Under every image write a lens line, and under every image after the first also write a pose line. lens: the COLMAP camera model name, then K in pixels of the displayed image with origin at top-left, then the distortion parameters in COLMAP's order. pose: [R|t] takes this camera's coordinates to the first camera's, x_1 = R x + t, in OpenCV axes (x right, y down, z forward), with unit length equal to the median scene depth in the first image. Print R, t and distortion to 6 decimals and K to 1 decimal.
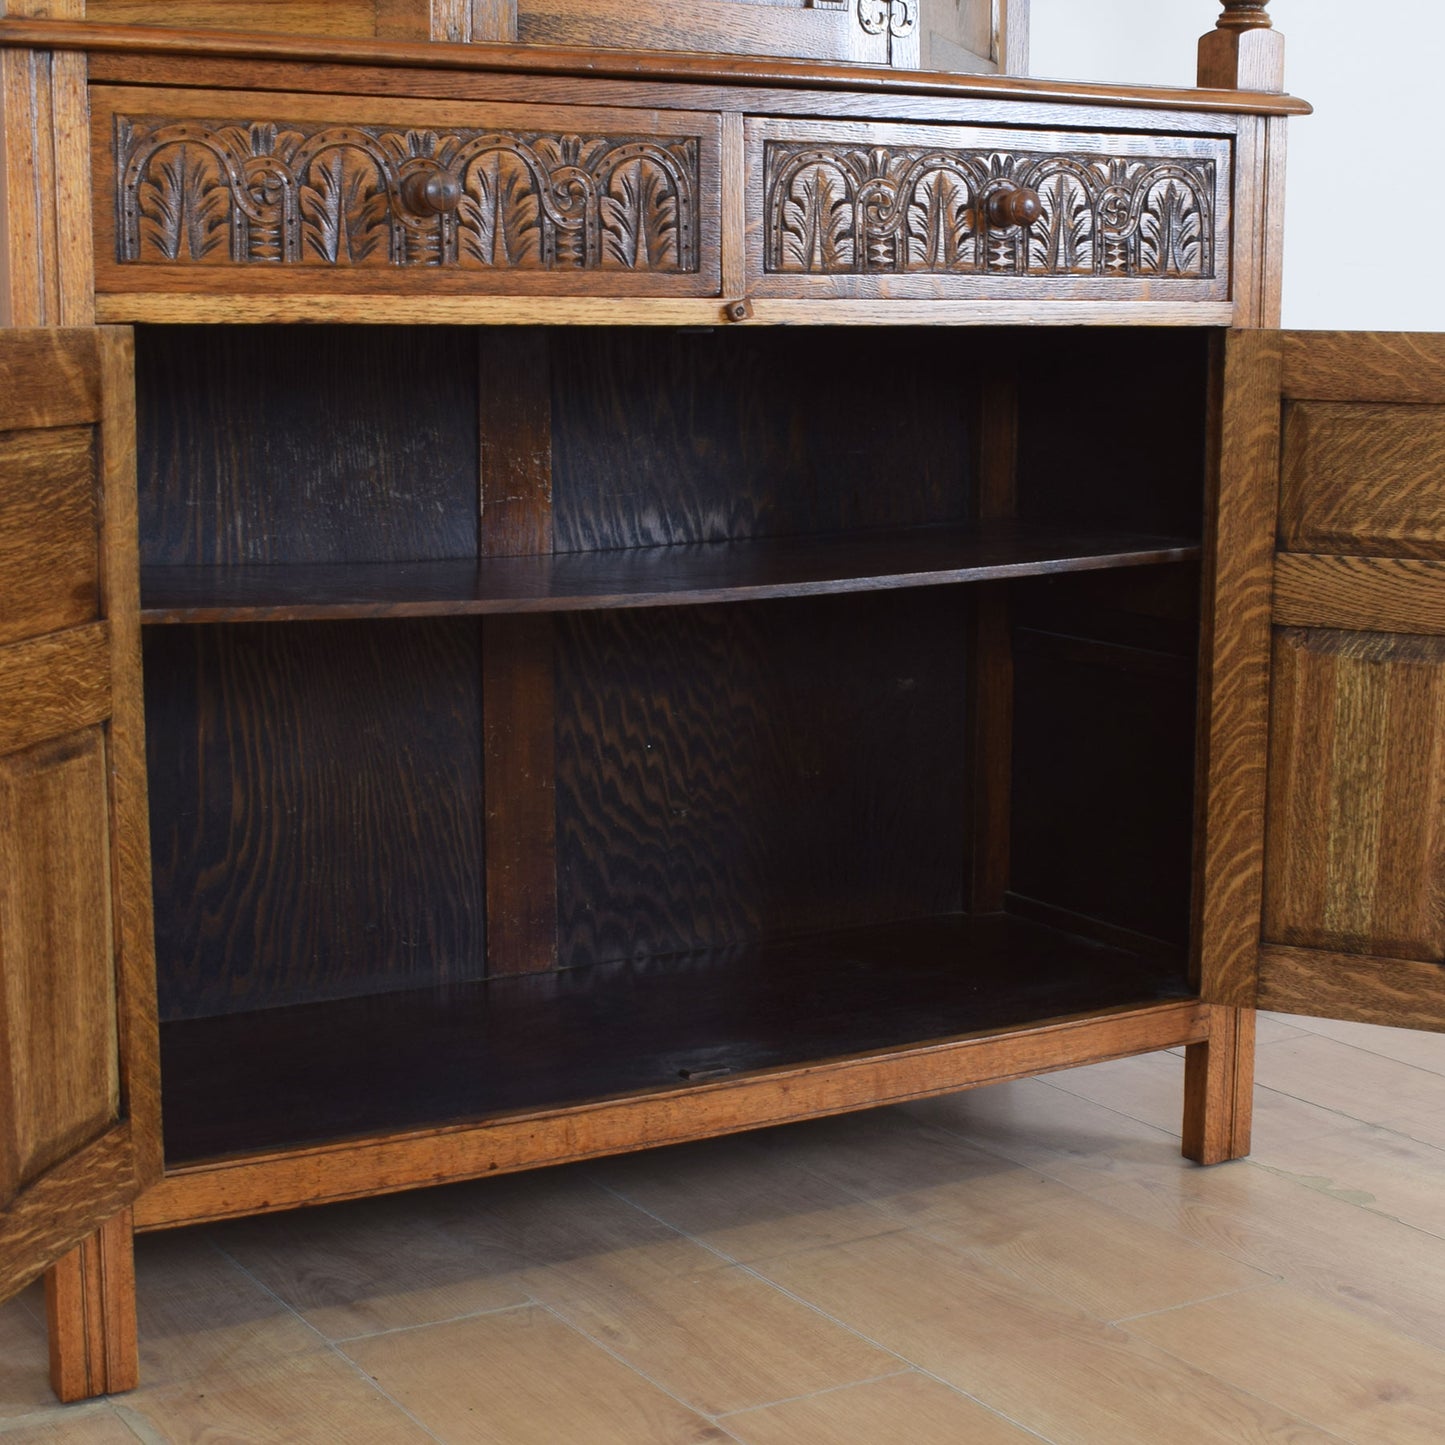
lens RADIAL K [[2623.8, 0, 726.5], [0, 2623.8, 765.6], [0, 0, 1]] dist [-0.067637, -0.113431]
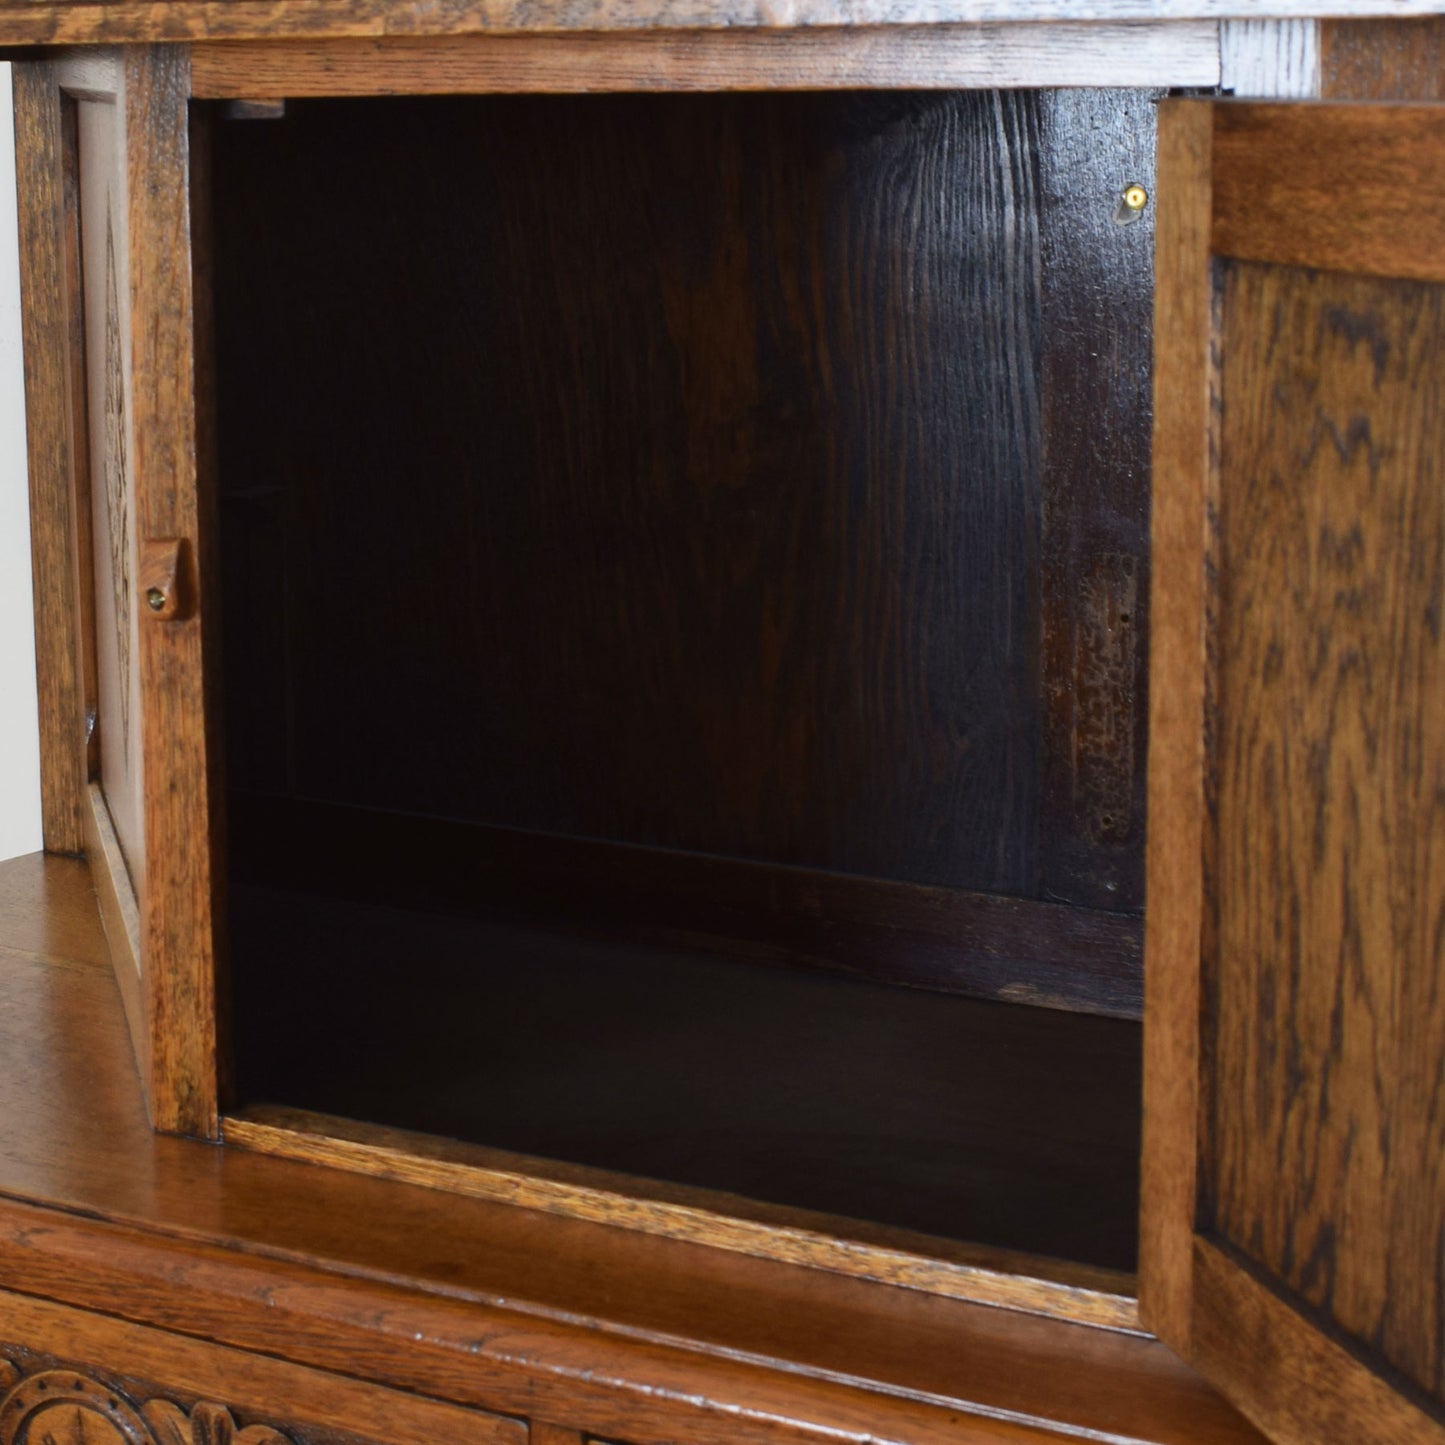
lens RADIAL K [[3438.2, 0, 722.4], [0, 3438.2, 688.4], [0, 0, 1]] dist [-0.040585, -0.223327]
pose [[0.452759, 0.151654, -0.878641, 0.457348], [-0.140006, 0.985297, 0.097918, -0.418668], [0.880572, 0.078682, 0.467334, 0.776924]]
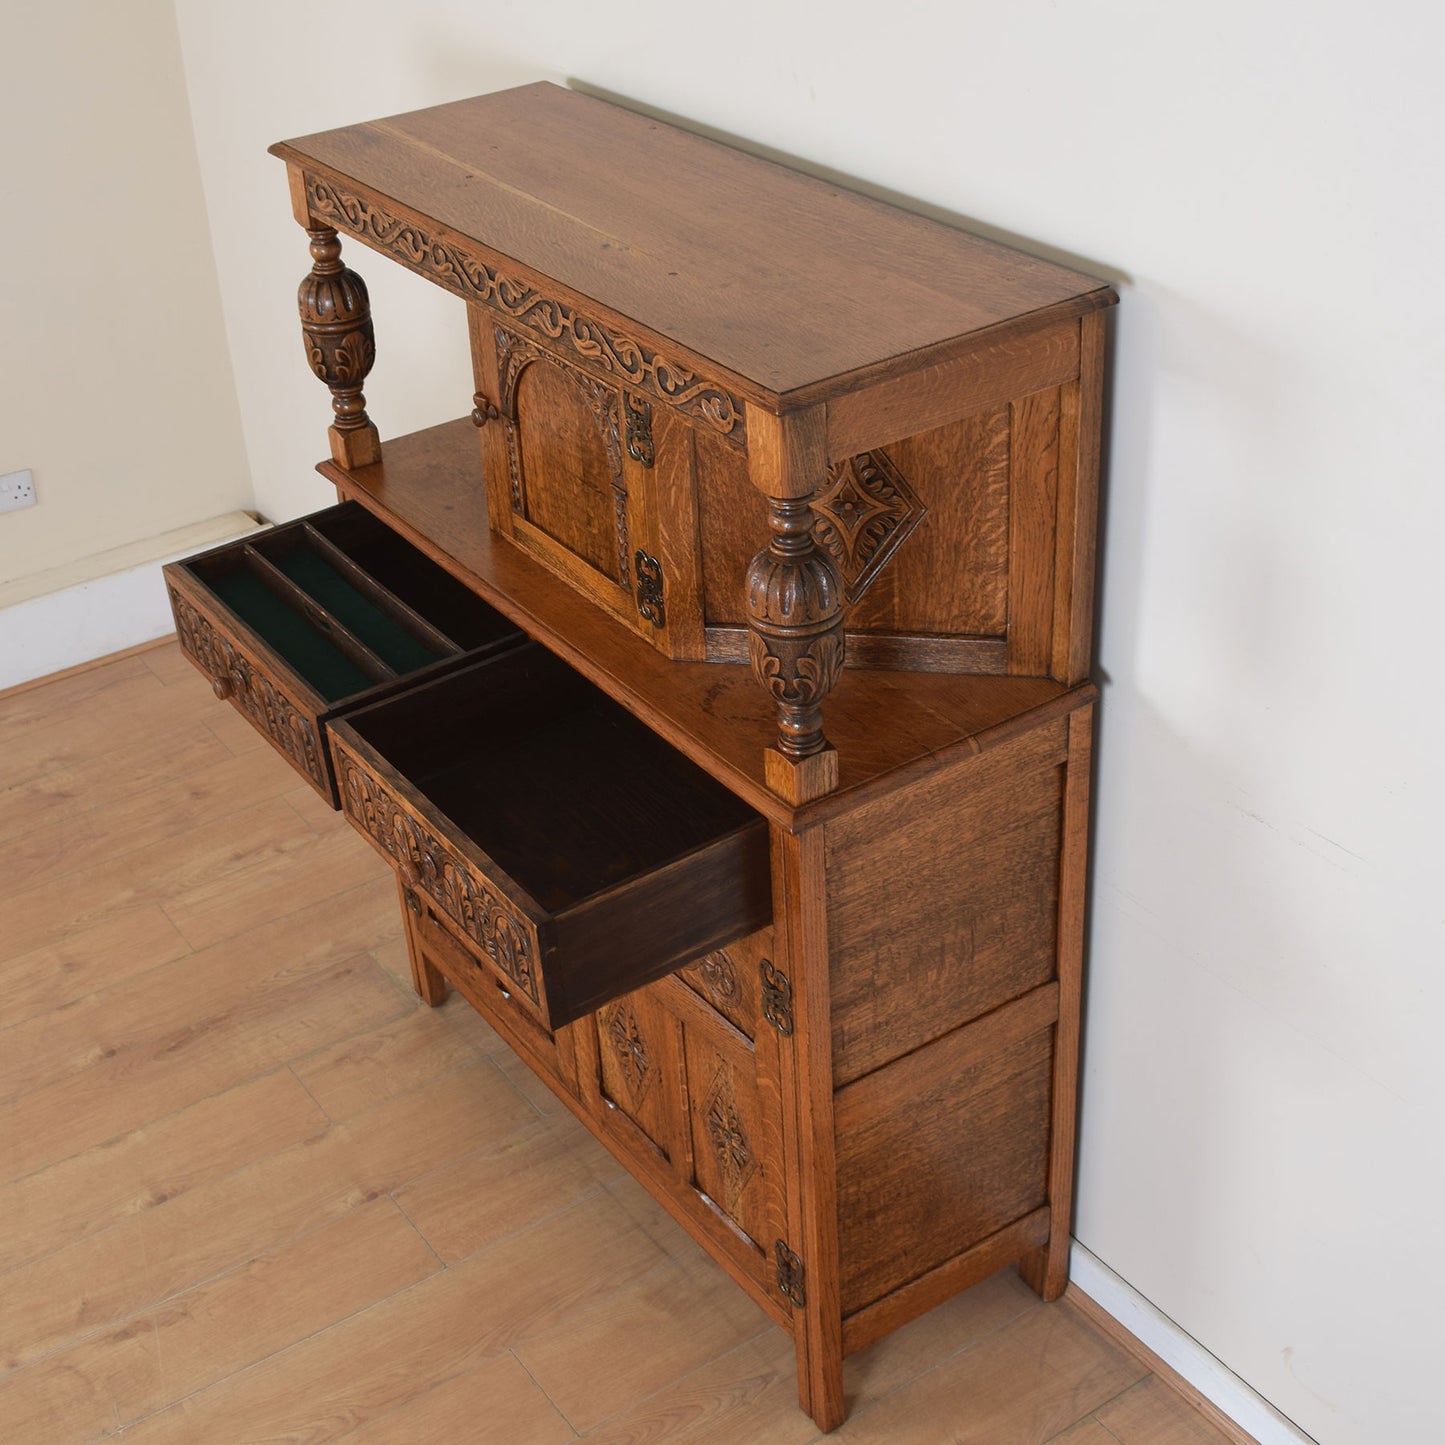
lens RADIAL K [[2097.1, 0, 679.9], [0, 2097.1, 665.0], [0, 0, 1]] dist [-0.087755, -0.019748]
pose [[0.050355, 0.500049, -0.864532, 1.144573], [-0.111316, 0.863046, 0.492706, -0.889375], [0.992508, 0.071426, 0.099123, 0.972544]]
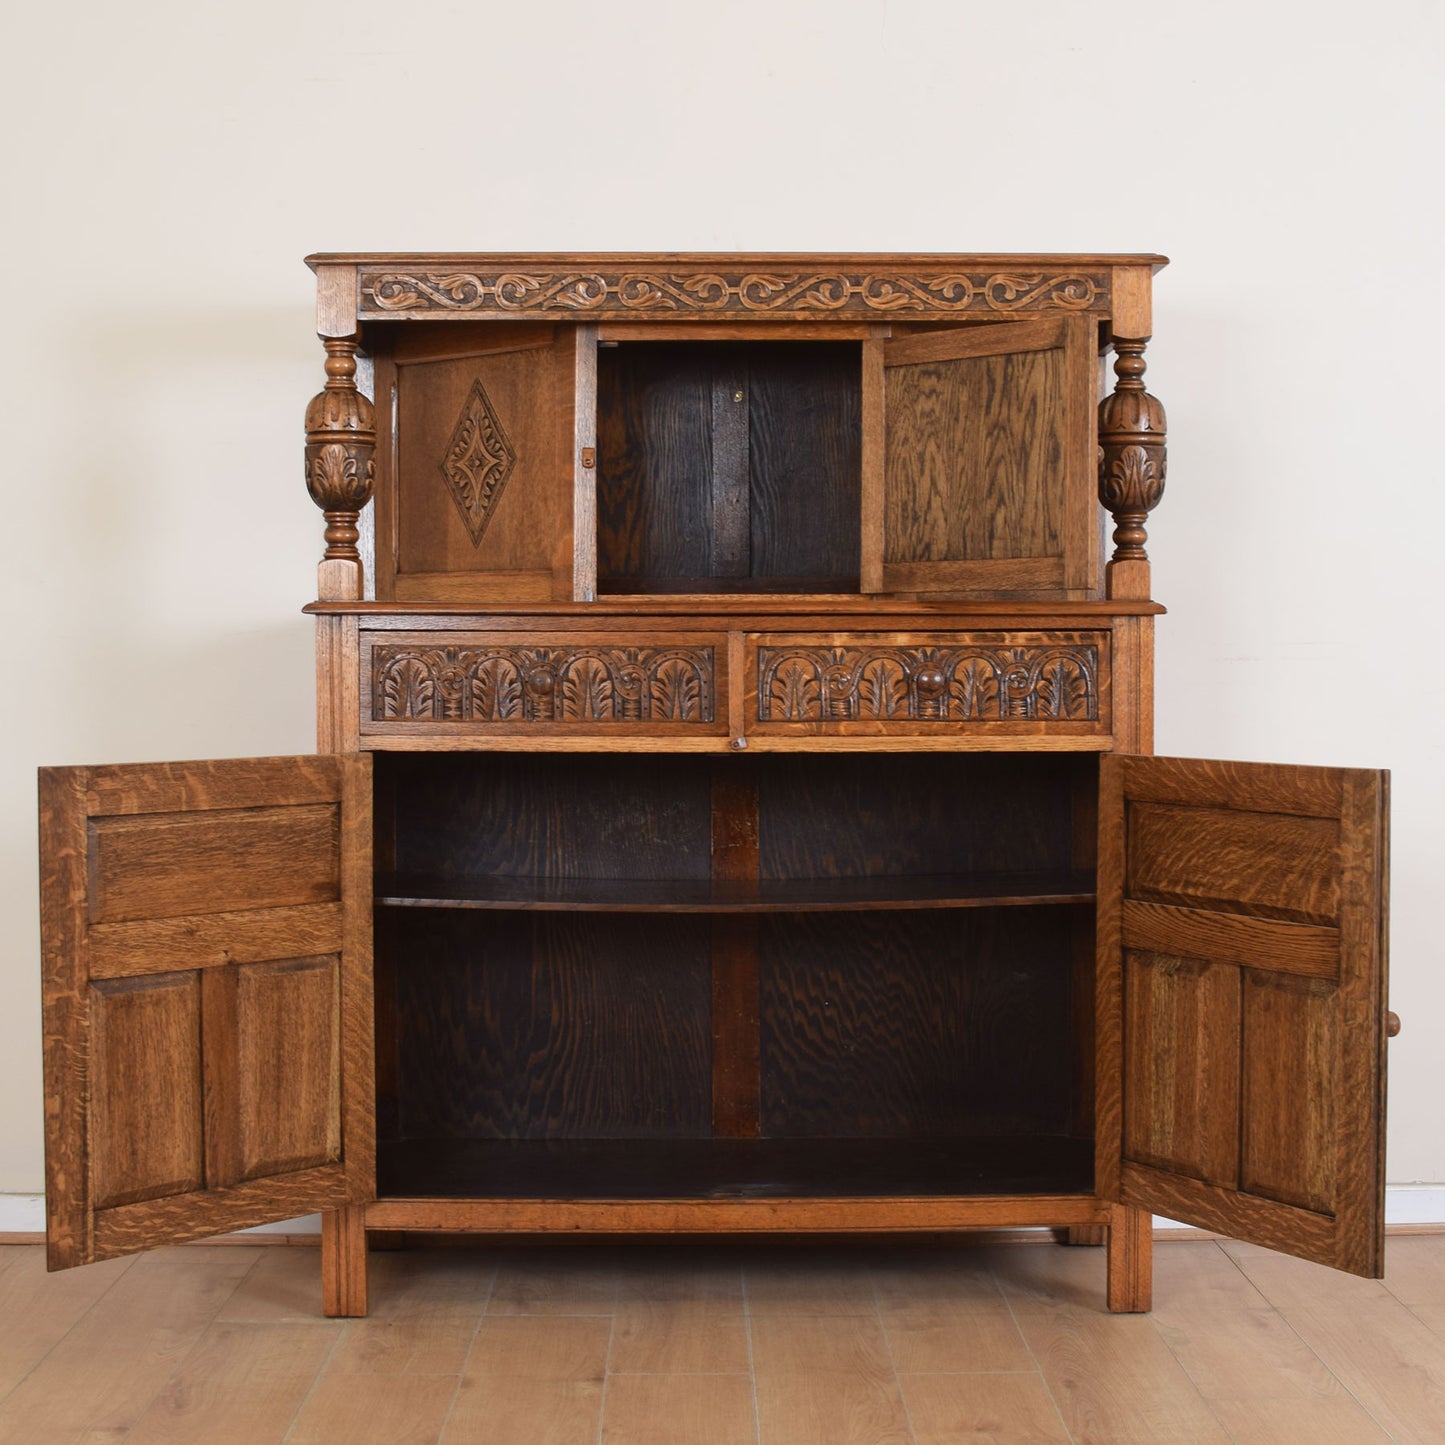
lens RADIAL K [[2362.2, 0, 737.6], [0, 2362.2, 720.8], [0, 0, 1]] dist [-0.066183, -0.102065]
pose [[0.867051, 0.011117, -0.498095, 0.797899], [-0.080993, 0.989597, -0.118901, -0.003169], [0.491592, 0.143436, 0.858932, -0.350948]]
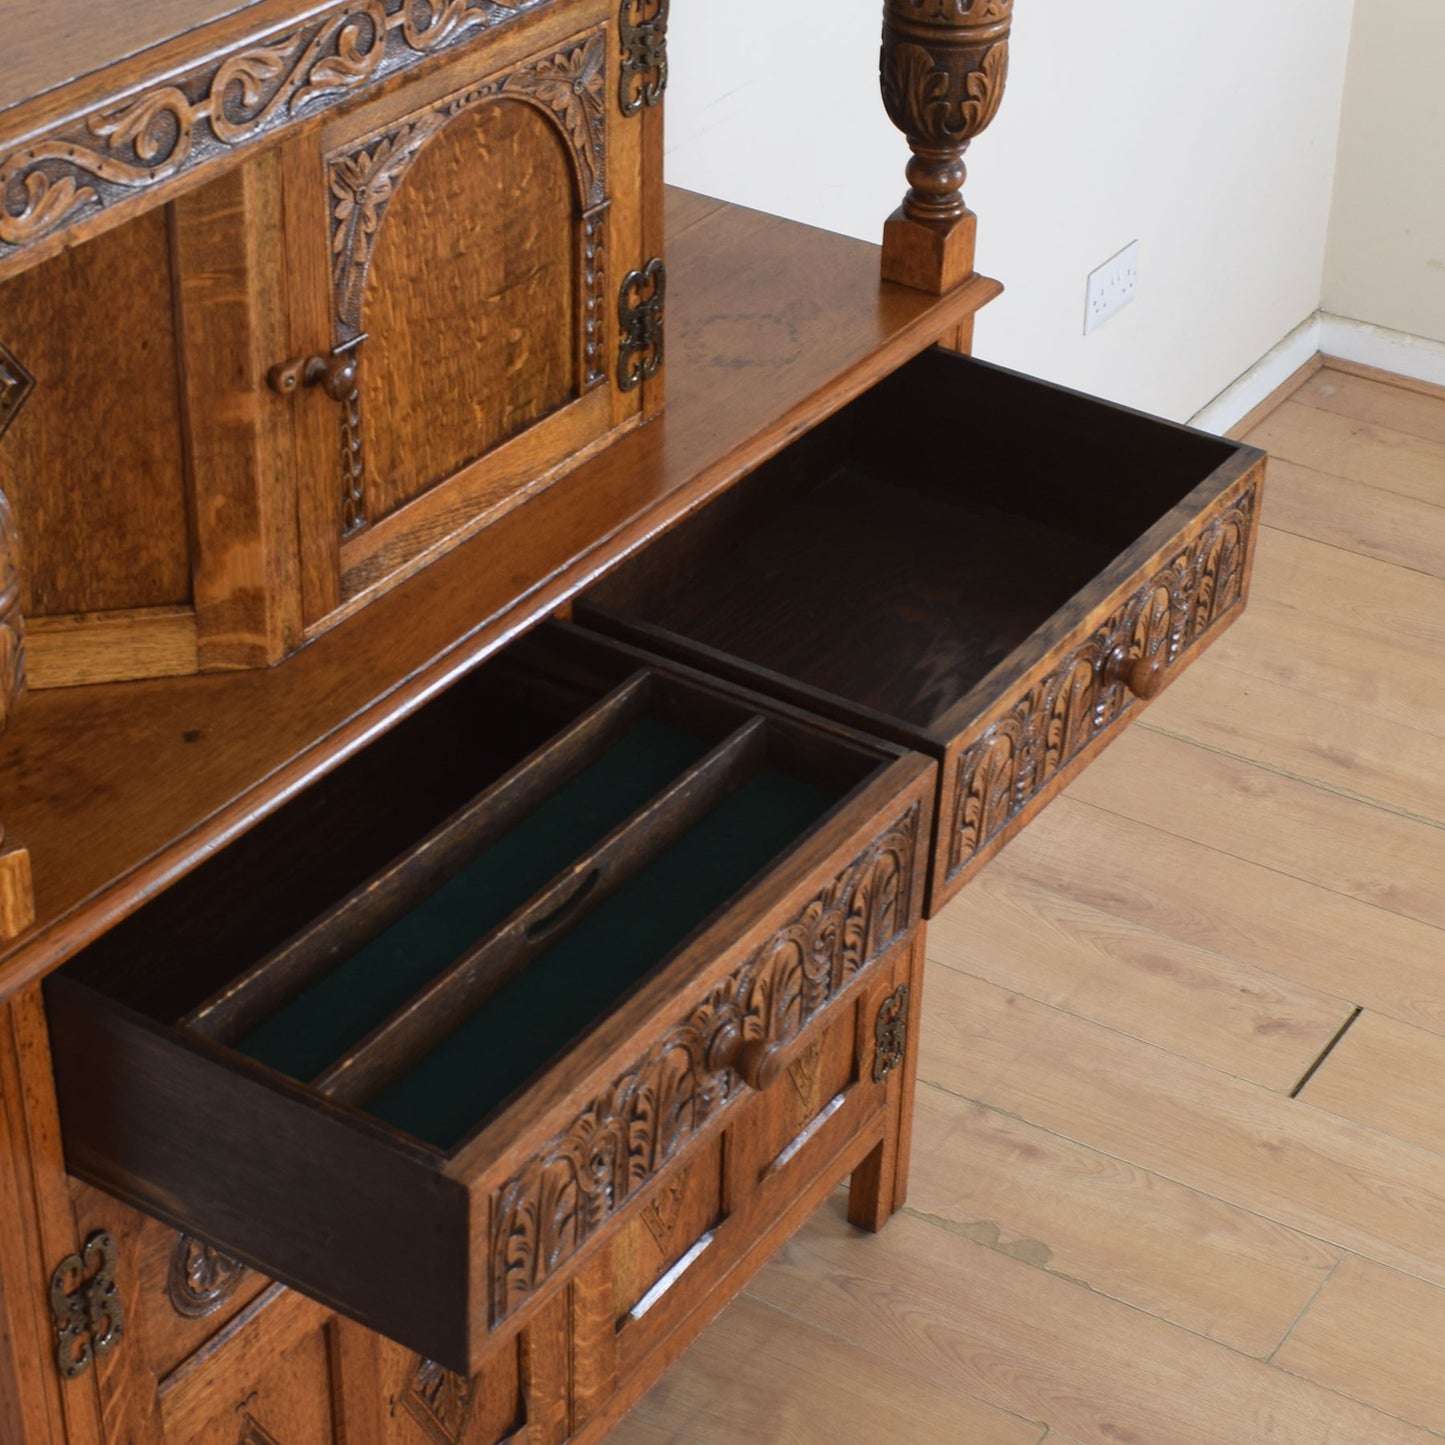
lens RADIAL K [[3161.8, 0, 722.5], [0, 3161.8, 722.5], [0, 0, 1]] dist [-0.038760, -0.386369]
pose [[0.893234, -0.223621, 0.390033, -0.374478], [0.054665, 0.915112, 0.399478, -0.640149], [-0.446255, -0.335506, 0.829634, 0.087381]]
